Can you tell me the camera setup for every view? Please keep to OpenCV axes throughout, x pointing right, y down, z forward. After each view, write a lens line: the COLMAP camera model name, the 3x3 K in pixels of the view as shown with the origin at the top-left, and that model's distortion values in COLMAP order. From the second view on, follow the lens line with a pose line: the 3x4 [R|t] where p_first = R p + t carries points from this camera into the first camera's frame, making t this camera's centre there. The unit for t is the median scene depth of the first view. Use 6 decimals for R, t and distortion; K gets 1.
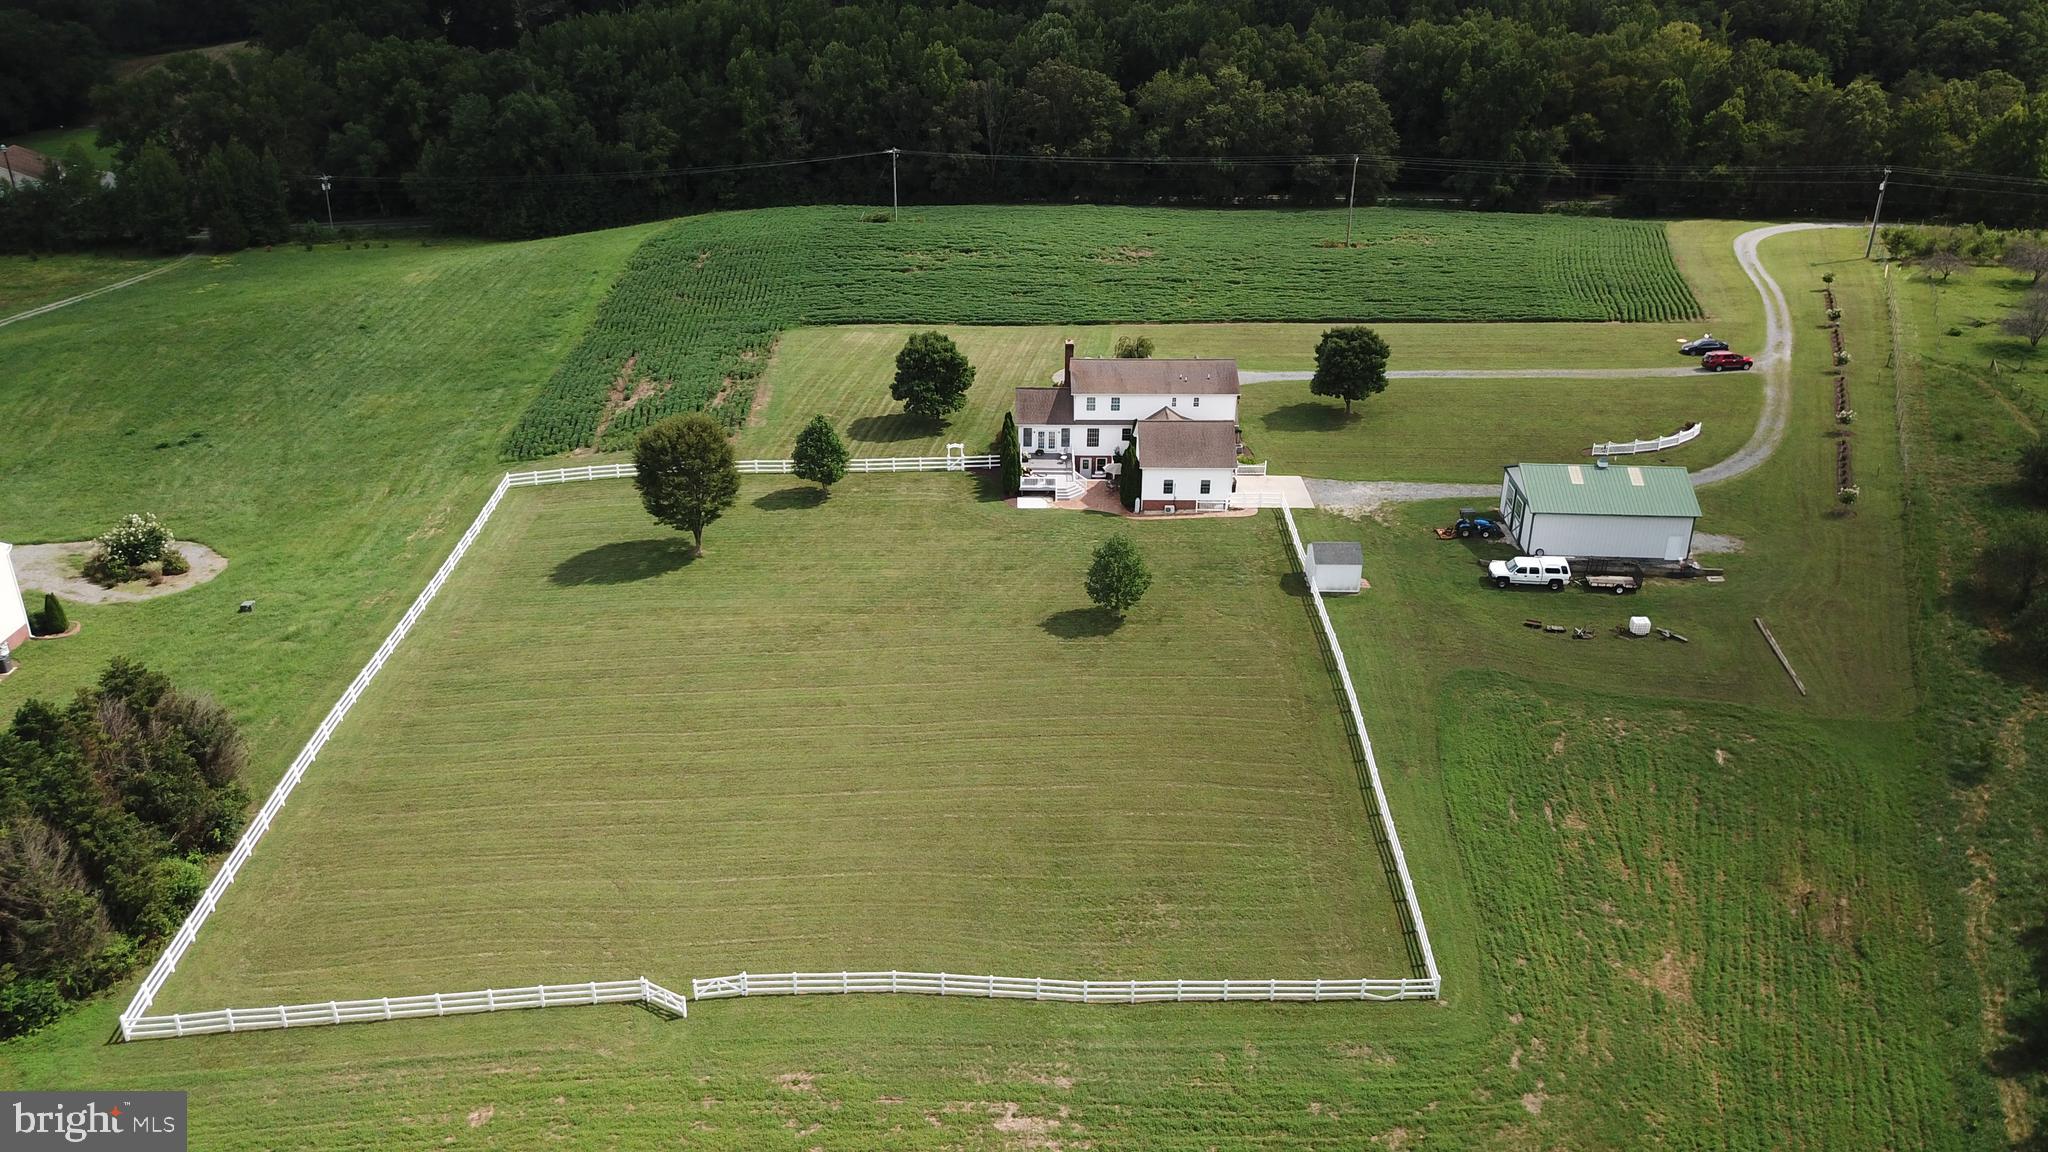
lens RADIAL K [[1568.6, 0, 1004.6], [0, 1568.6, 545.8], [0, 0, 1]] dist [0.010870, -0.002380]
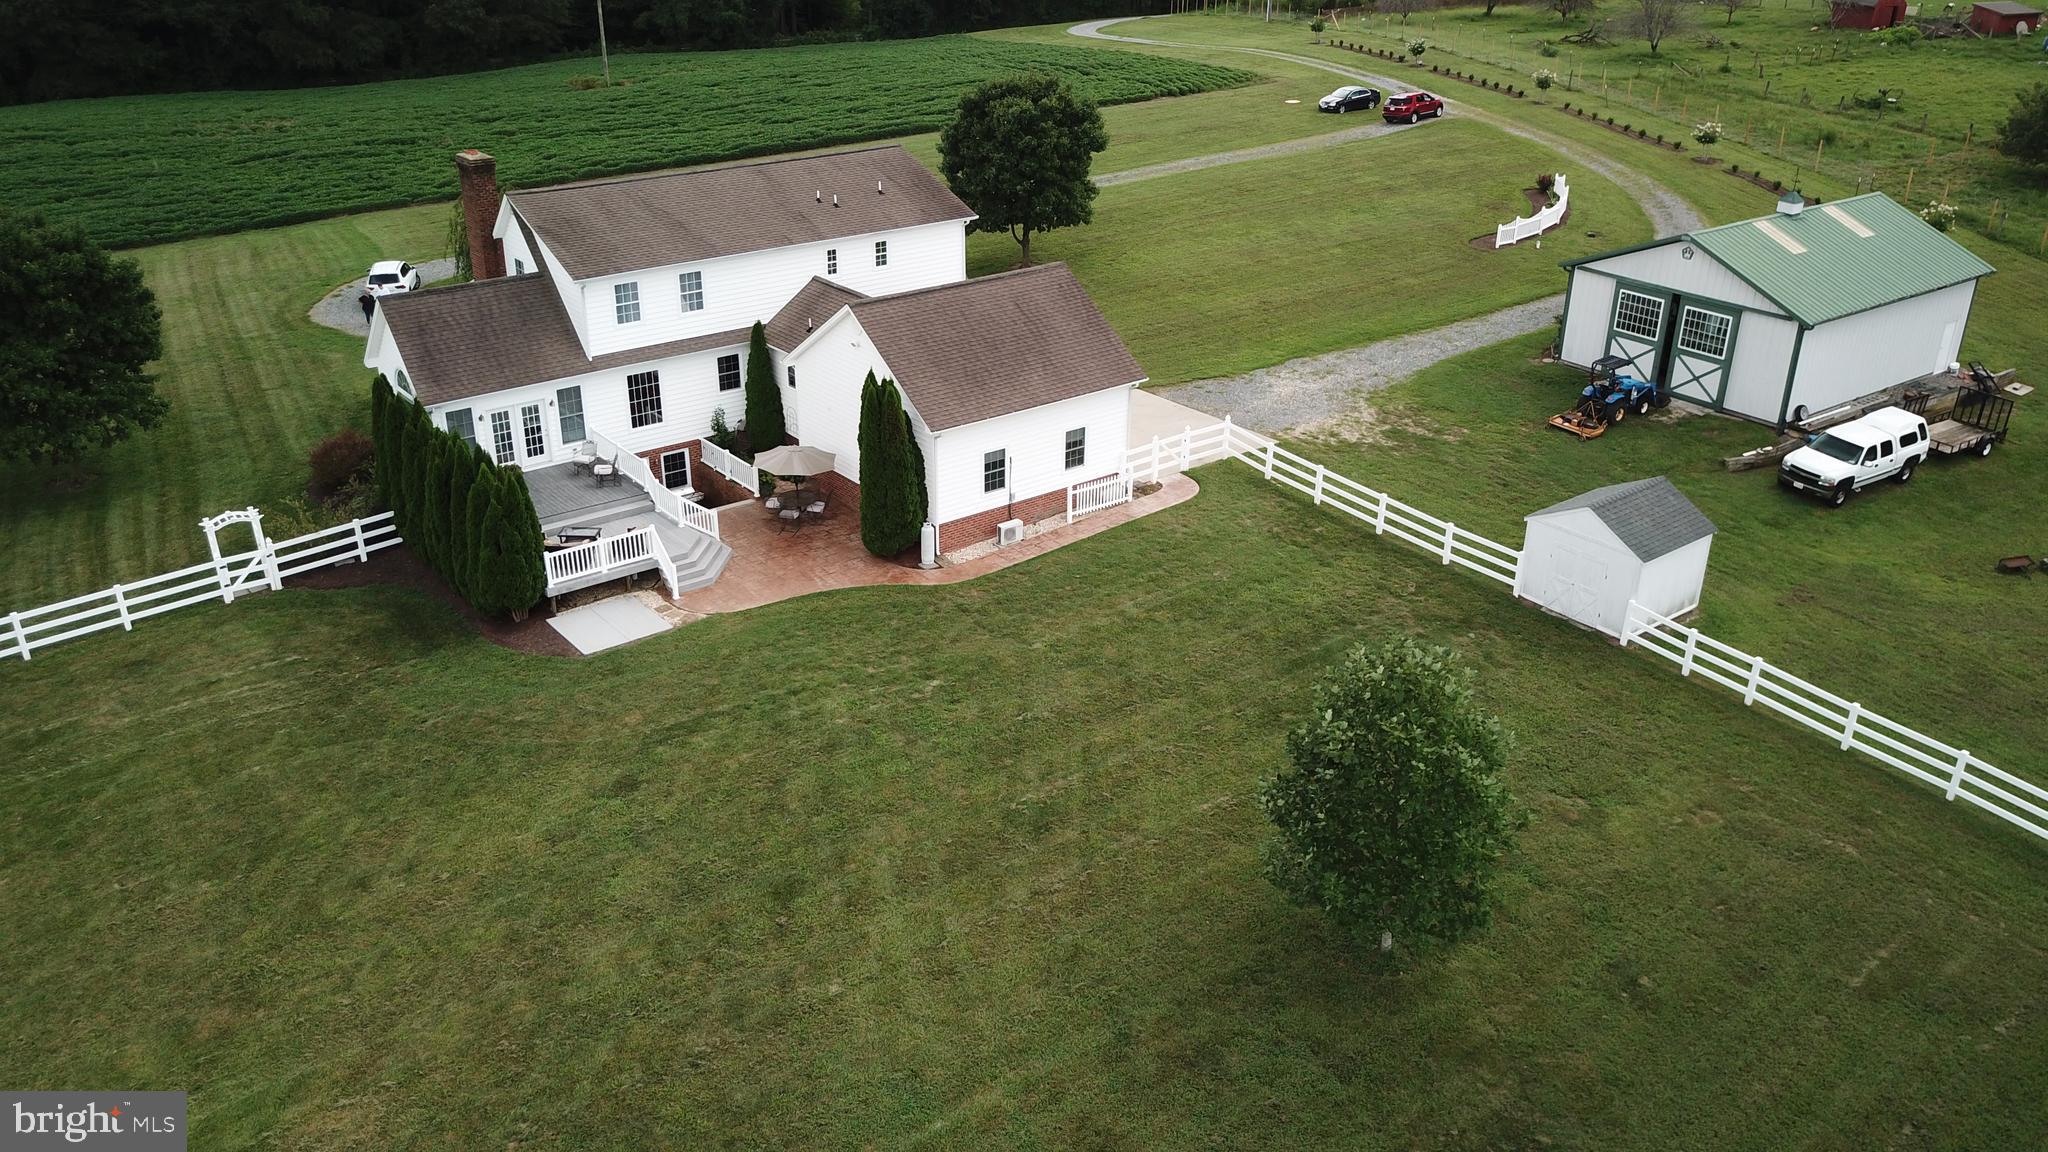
lens RADIAL K [[1570.4, 0, 1017.5], [0, 1570.4, 568.0], [0, 0, 1]] dist [-0.000811, -0.002637]
pose [[0.782634, -0.260315, 0.565438, -0.103505], [0.249874, 0.963342, 0.097645, -0.054762], [-0.570129, 0.064868, 0.818990, 0.789239]]
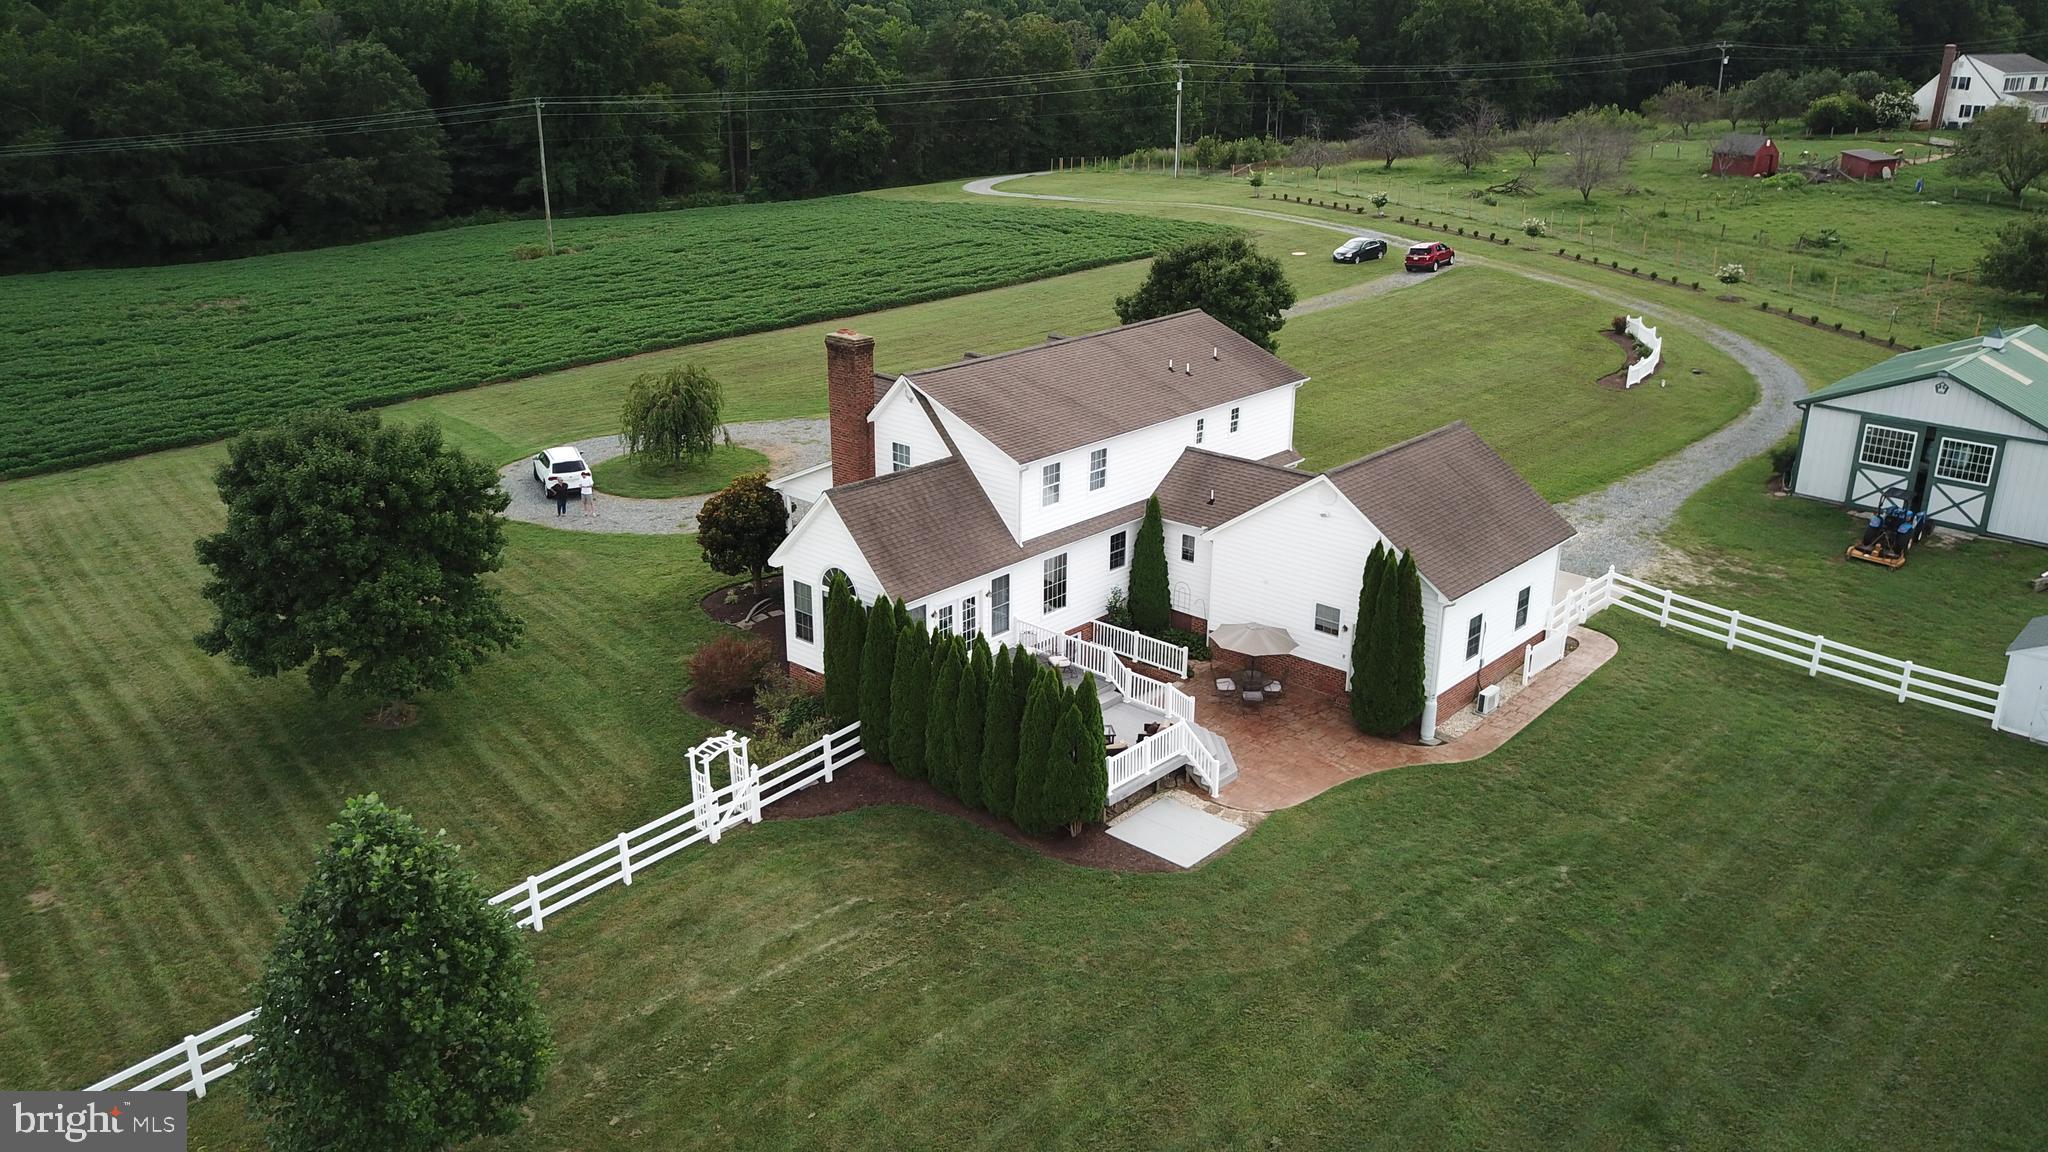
lens RADIAL K [[1582.6, 0, 1017.2], [0, 1582.6, 549.0], [0, 0, 1]] dist [0.005382, -0.017237]
pose [[0.665721, -0.239514, 0.706717, -0.216669], [0.299103, 0.953325, 0.041340, -0.109442], [-0.683632, 0.183860, 0.706287, 0.910526]]
